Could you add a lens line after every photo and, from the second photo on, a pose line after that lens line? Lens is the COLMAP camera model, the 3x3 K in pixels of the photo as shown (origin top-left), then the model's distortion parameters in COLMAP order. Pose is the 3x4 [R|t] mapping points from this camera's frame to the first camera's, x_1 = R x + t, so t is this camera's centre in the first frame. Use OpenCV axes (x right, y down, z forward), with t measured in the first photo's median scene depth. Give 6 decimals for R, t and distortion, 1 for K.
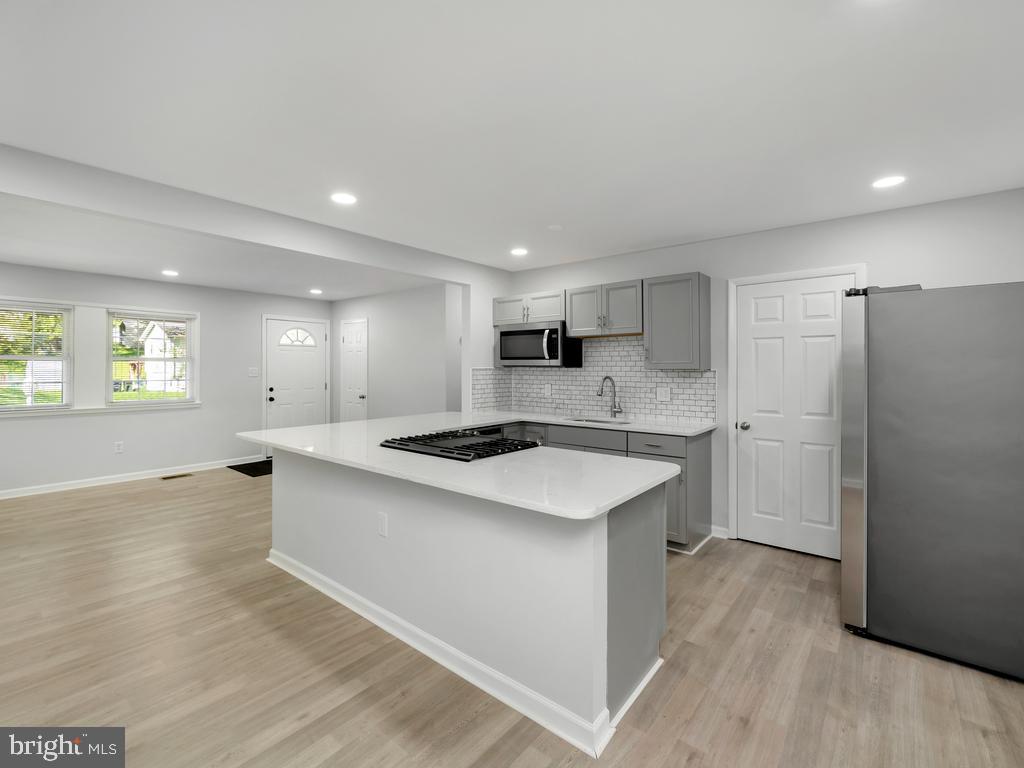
lens RADIAL K [[470.3, 0, 510.8], [0, 470.3, 367.4], [0, 0, 1]] dist [-0.000500, -0.000102]
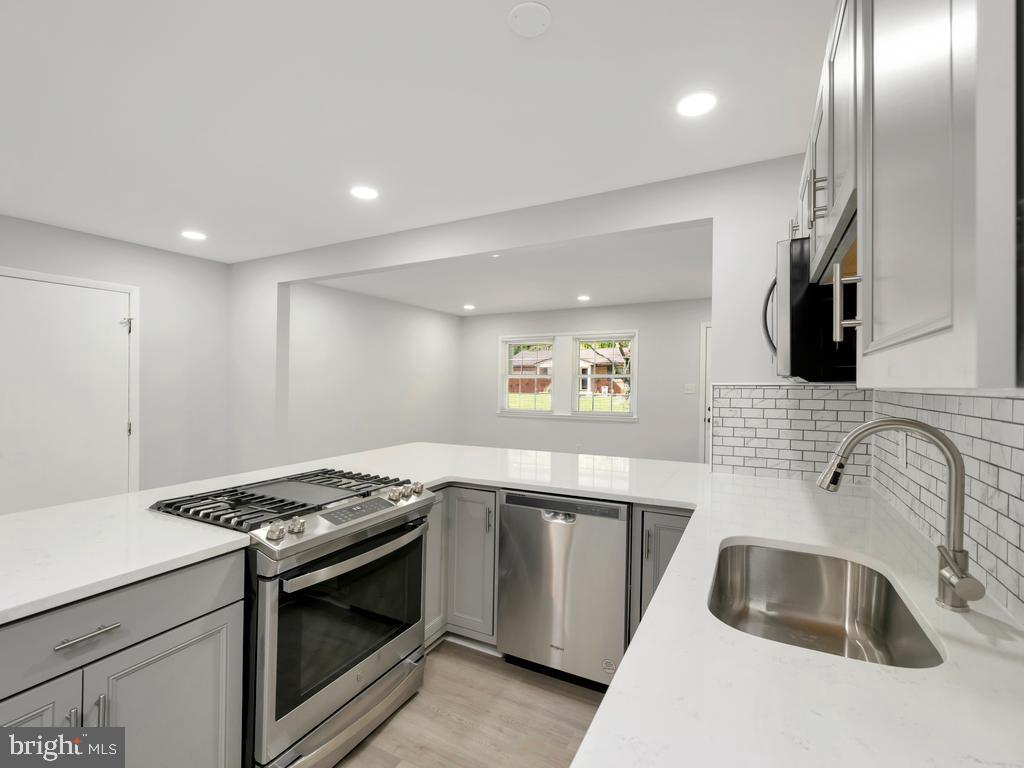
lens RADIAL K [[462.2, 0, 512.1], [0, 462.2, 378.4], [0, 0, 1]] dist [-0.001700, -0.000090]
pose [[0.199955, -0.011351, -0.979739, 0.360163], [0.000817, 0.999934, -0.011418, 0.001292], [0.979805, 0.001483, 0.199951, 0.698651]]
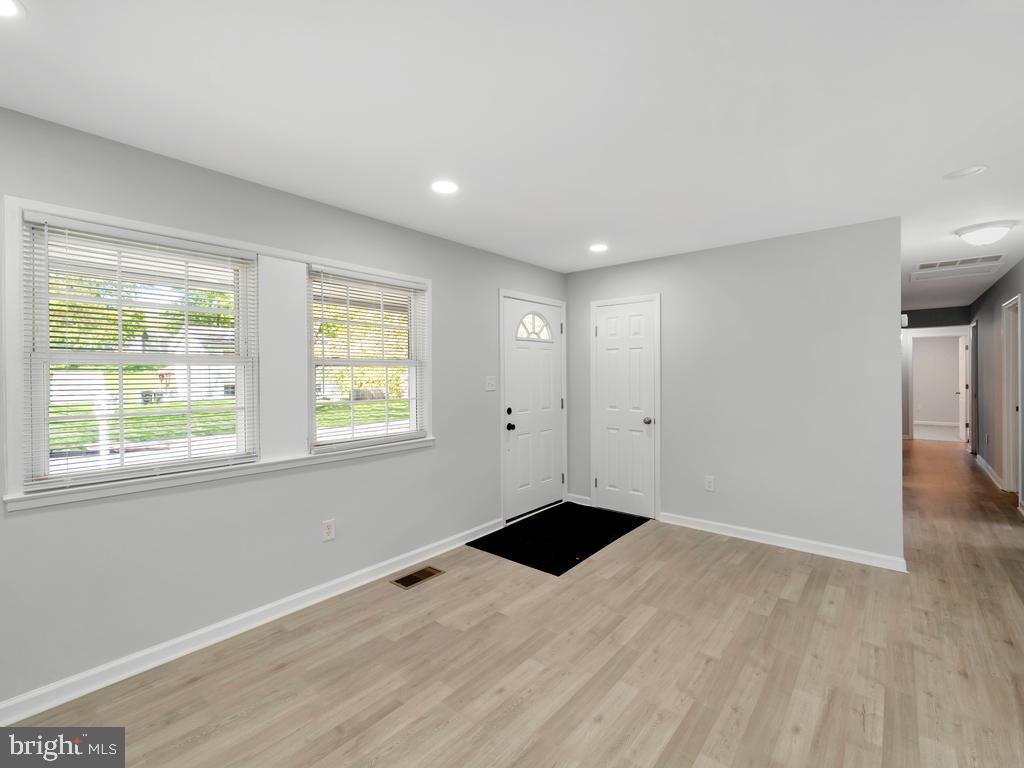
lens RADIAL K [[462.2, 0, 512.1], [0, 462.2, 378.4], [0, 0, 1]] dist [-0.001700, -0.000090]
pose [[0.999932, -0.010611, -0.004917, -0.740186], [0.010659, 0.999895, 0.009856, -0.002721], [0.004812, -0.009908, 0.999939, 0.577327]]
